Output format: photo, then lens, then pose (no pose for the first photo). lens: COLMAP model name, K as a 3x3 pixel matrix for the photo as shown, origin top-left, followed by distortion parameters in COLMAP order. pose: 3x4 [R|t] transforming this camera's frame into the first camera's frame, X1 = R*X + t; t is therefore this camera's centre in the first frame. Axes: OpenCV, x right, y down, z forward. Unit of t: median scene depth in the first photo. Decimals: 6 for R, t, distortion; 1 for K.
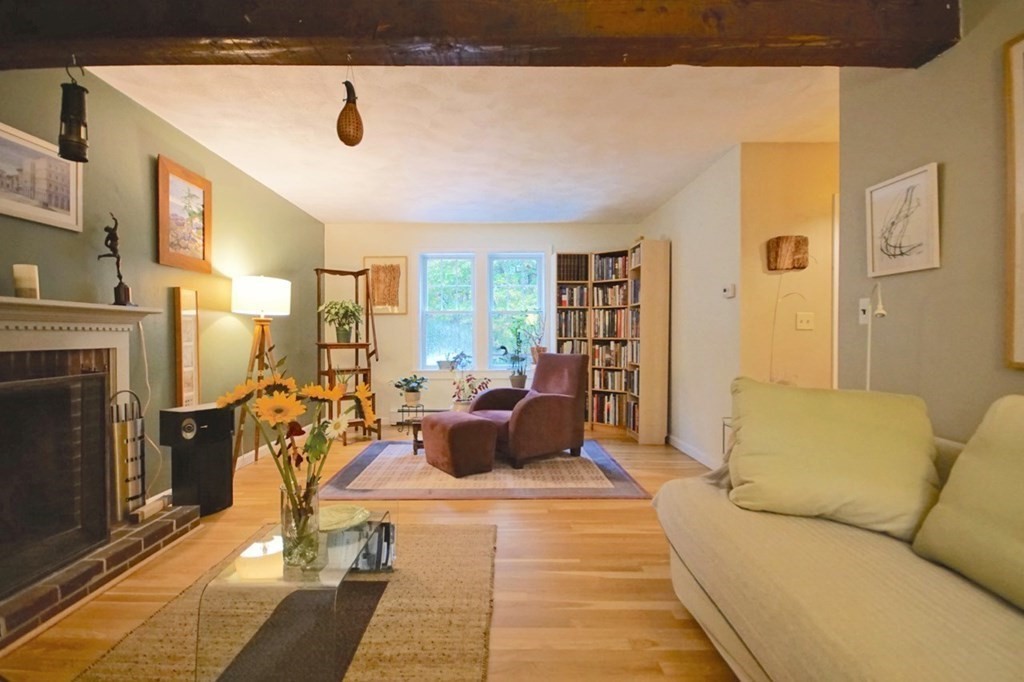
lens RADIAL K [[463.7, 0, 498.9], [0, 463.7, 339.7], [0, 0, 1]] dist [-0.000080, -0.000225]
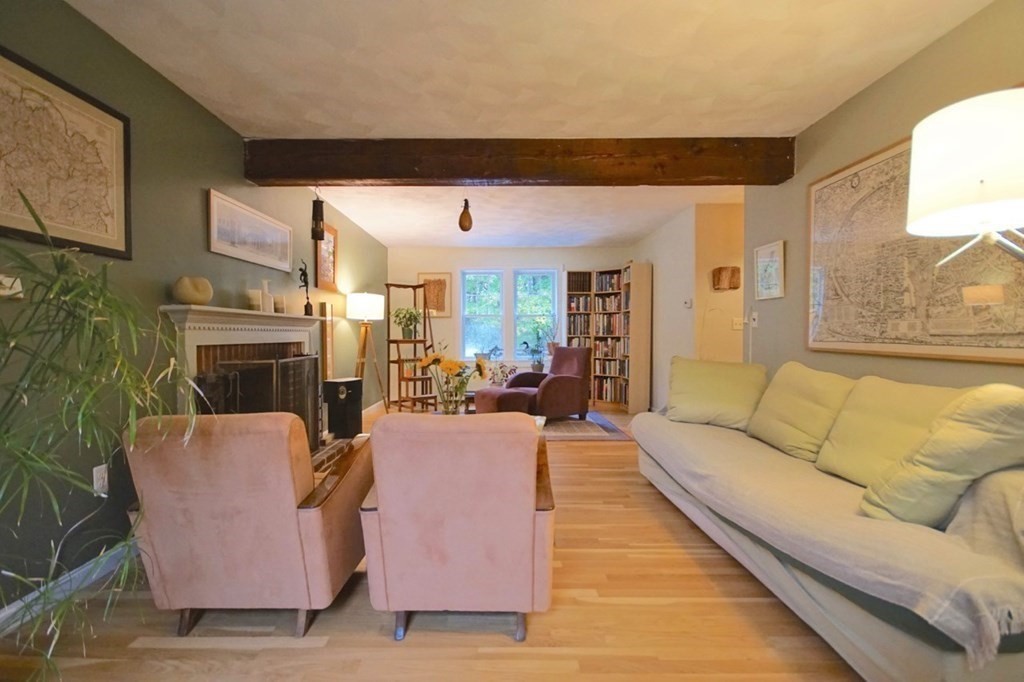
lens RADIAL K [[448.4, 0, 498.1], [0, 448.4, 340.4], [0, 0, 1]] dist [0.000804, -0.000089]
pose [[0.999962, -0.000508, -0.008737, -0.063841], [0.000566, 0.999978, 0.006663, 0.001757], [0.008733, -0.006668, 0.999940, -0.291958]]
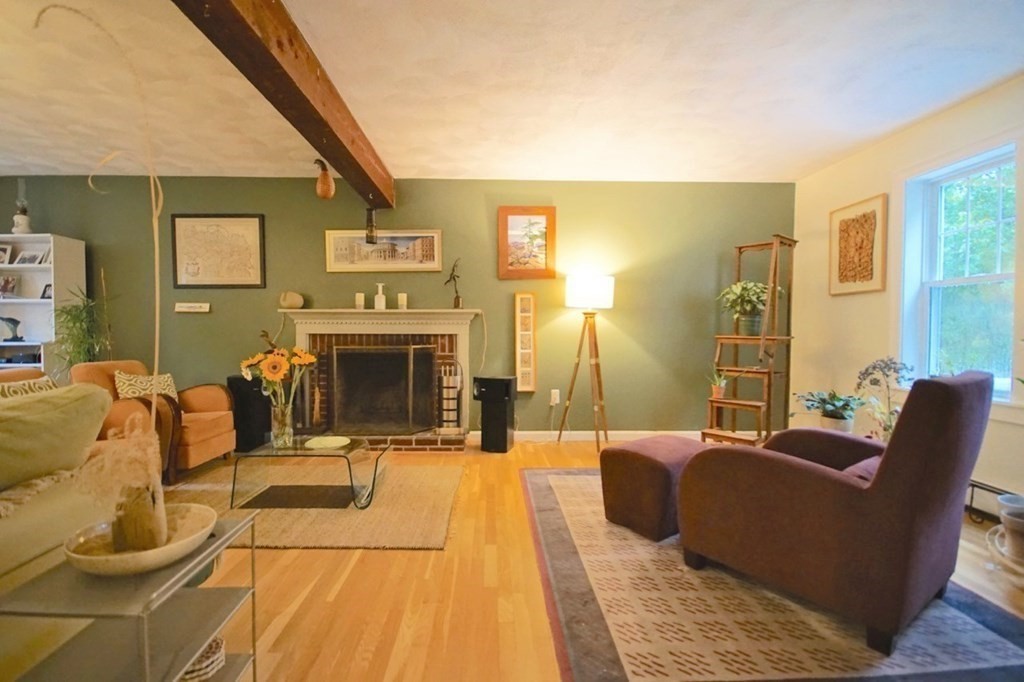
lens RADIAL K [[448.4, 0, 498.1], [0, 448.4, 340.4], [0, 0, 1]] dist [0.000804, -0.000089]
pose [[0.018070, 0.029575, -0.999399, 0.422435], [-0.009156, 0.999525, 0.029413, -0.004371], [0.999795, 0.008619, 0.018332, 0.563654]]
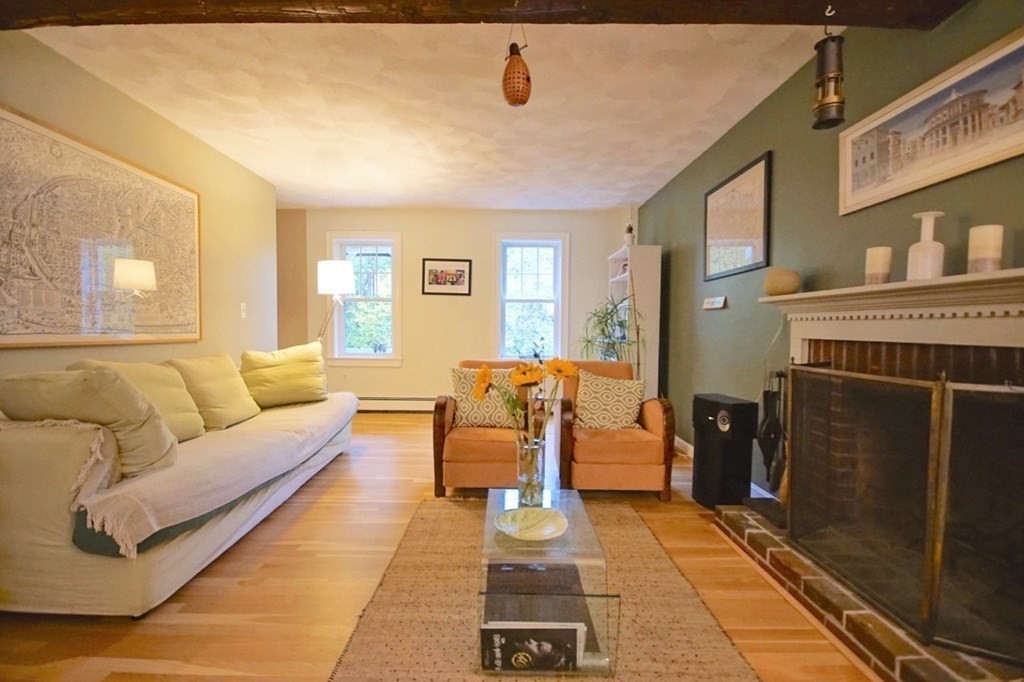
lens RADIAL K [[448.4, 0, 498.1], [0, 448.4, 340.4], [0, 0, 1]] dist [0.000804, -0.000089]
pose [[-0.999968, -0.002710, 0.007587, -0.106872], [-0.002429, 0.999319, 0.036826, -0.003551], [-0.007682, 0.036807, -0.999293, 0.685138]]
